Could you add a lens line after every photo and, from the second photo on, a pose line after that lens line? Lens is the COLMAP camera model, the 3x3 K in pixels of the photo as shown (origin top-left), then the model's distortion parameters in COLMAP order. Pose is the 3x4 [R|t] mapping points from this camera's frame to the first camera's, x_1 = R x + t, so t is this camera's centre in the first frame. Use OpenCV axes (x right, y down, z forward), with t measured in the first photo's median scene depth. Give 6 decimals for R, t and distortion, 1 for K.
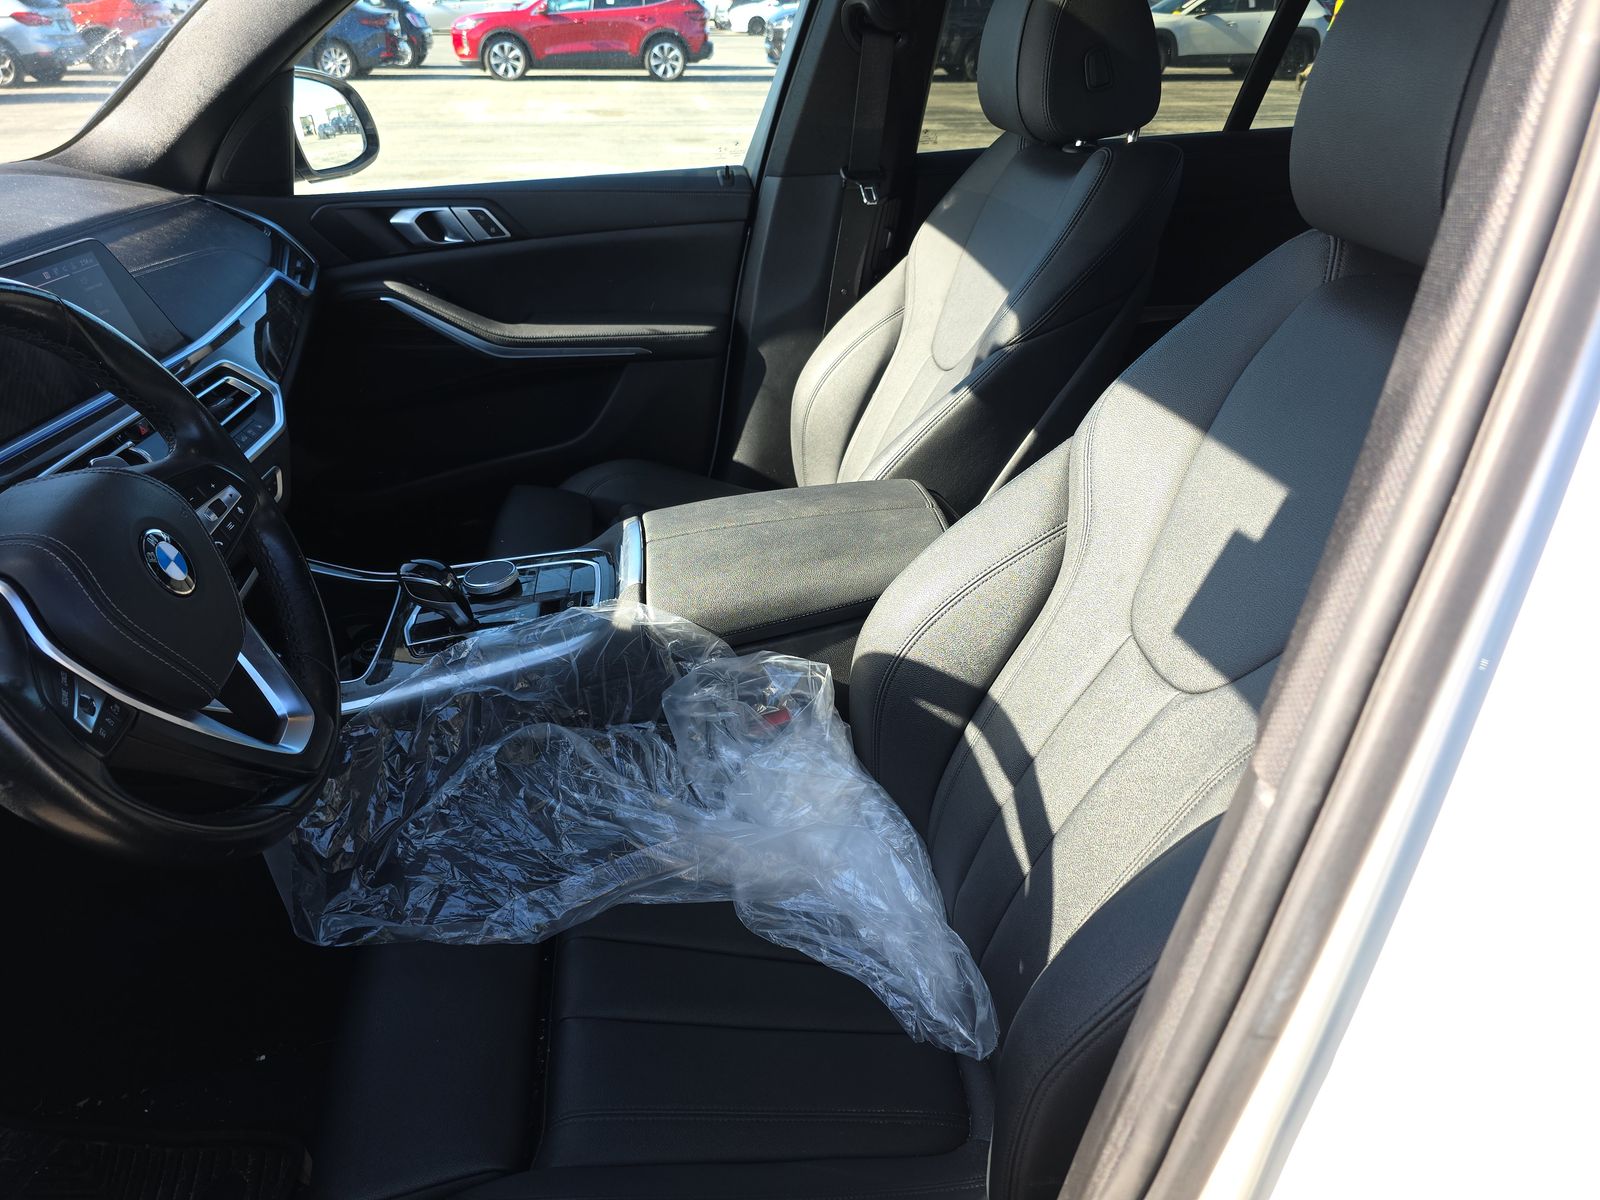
lens RADIAL K [[1068.7, 0, 800.0], [0, 1068.7, 600.0], [0, 0, 1]] dist [0.042678, -0.047488]
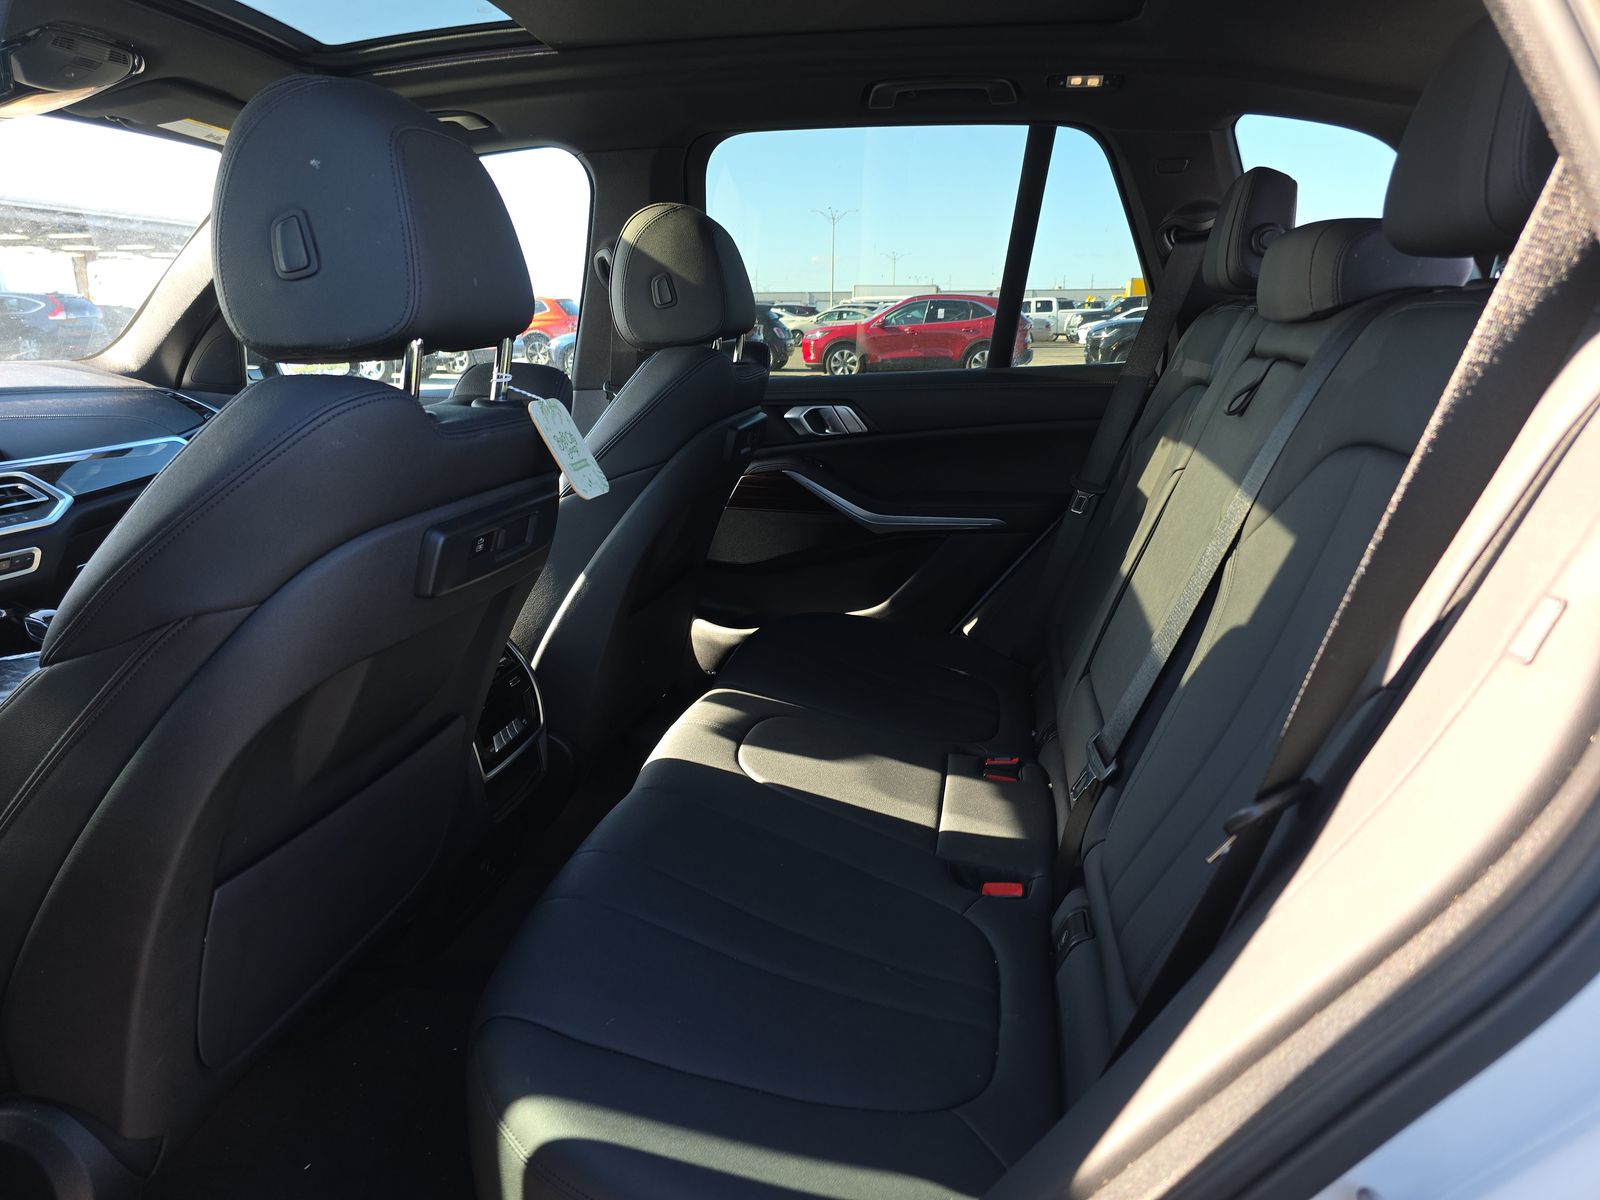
lens RADIAL K [[1069.5, 0, 812.7], [0, 1069.5, 633.0], [0, 0, 1]] dist [0.056865, -0.061543]
pose [[0.942219, 0.088315, -0.323146, 0.650807], [-0.159231, 0.966756, -0.200069, 0.071359], [0.294735, 0.239964, 0.924959, 0.016356]]
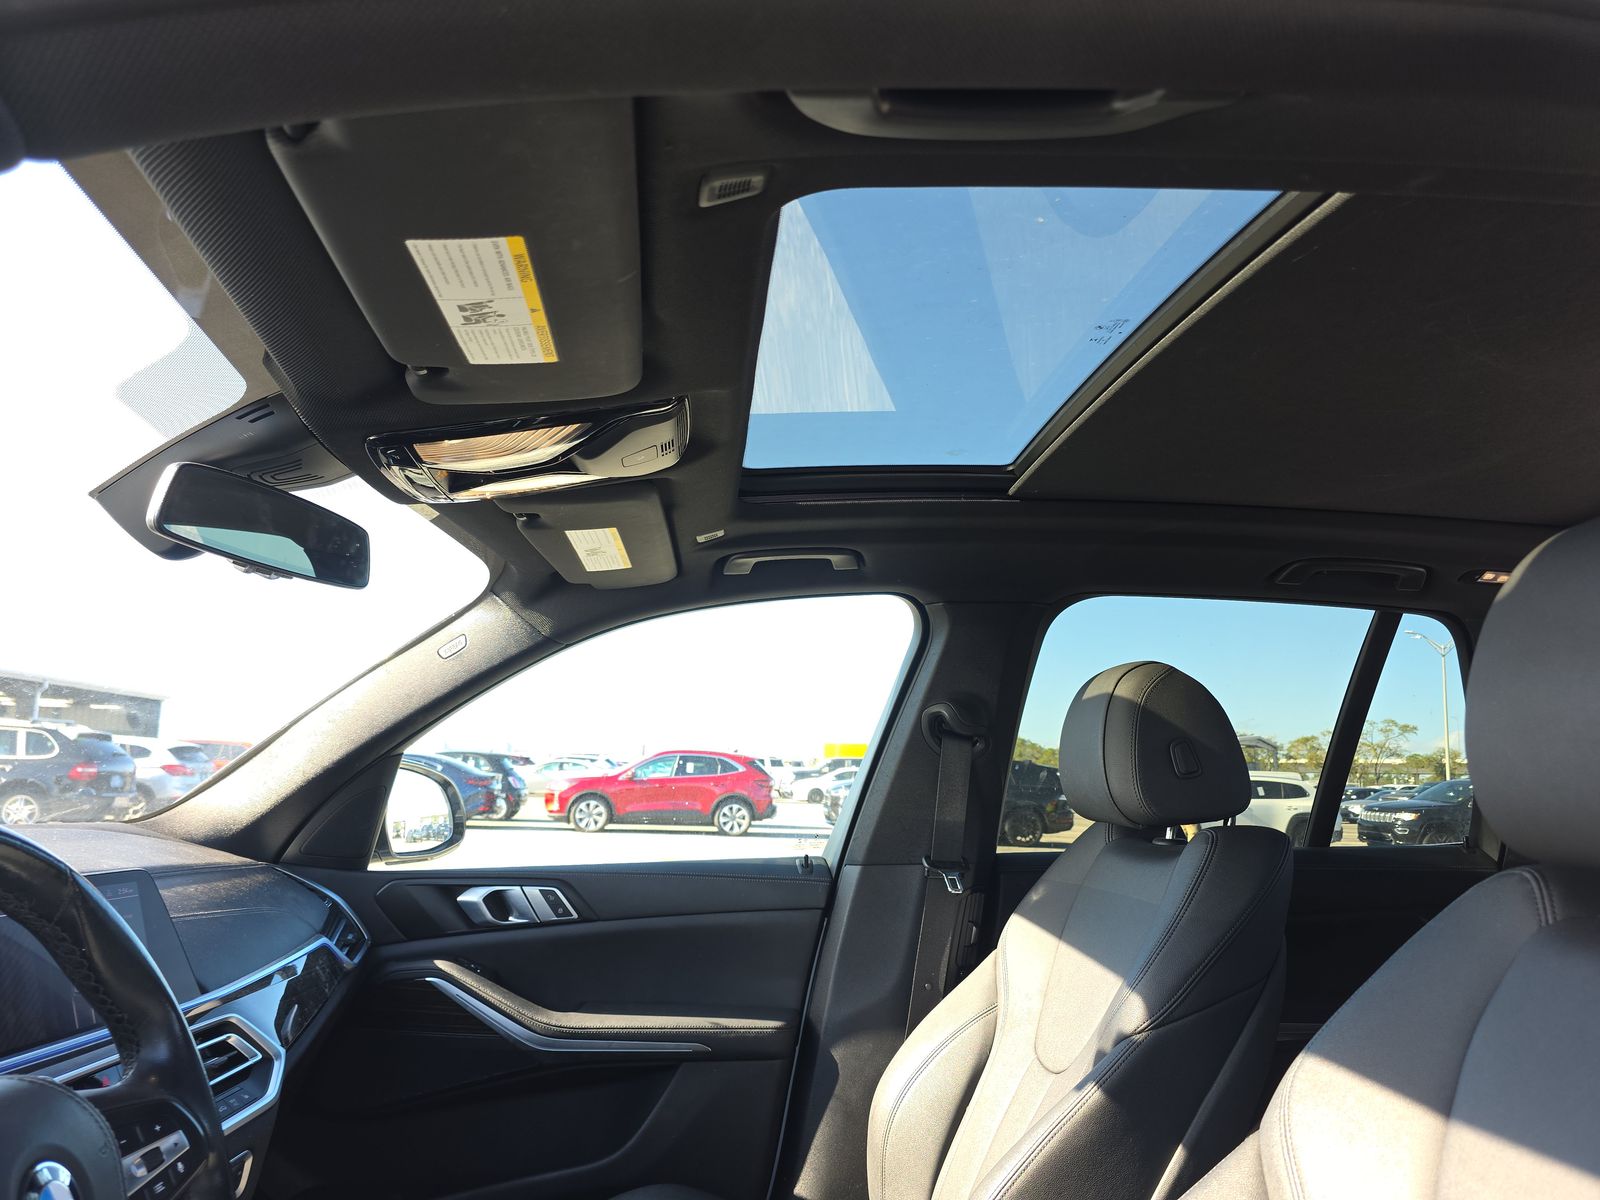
lens RADIAL K [[1069.5, 0, 812.7], [0, 1069.5, 633.0], [0, 0, 1]] dist [0.056865, -0.061543]
pose [[0.999041, 0.018813, -0.039542, -0.026584], [-0.038824, 0.798208, -0.601130, 0.026423], [0.020254, 0.602088, 0.798173, 0.086585]]
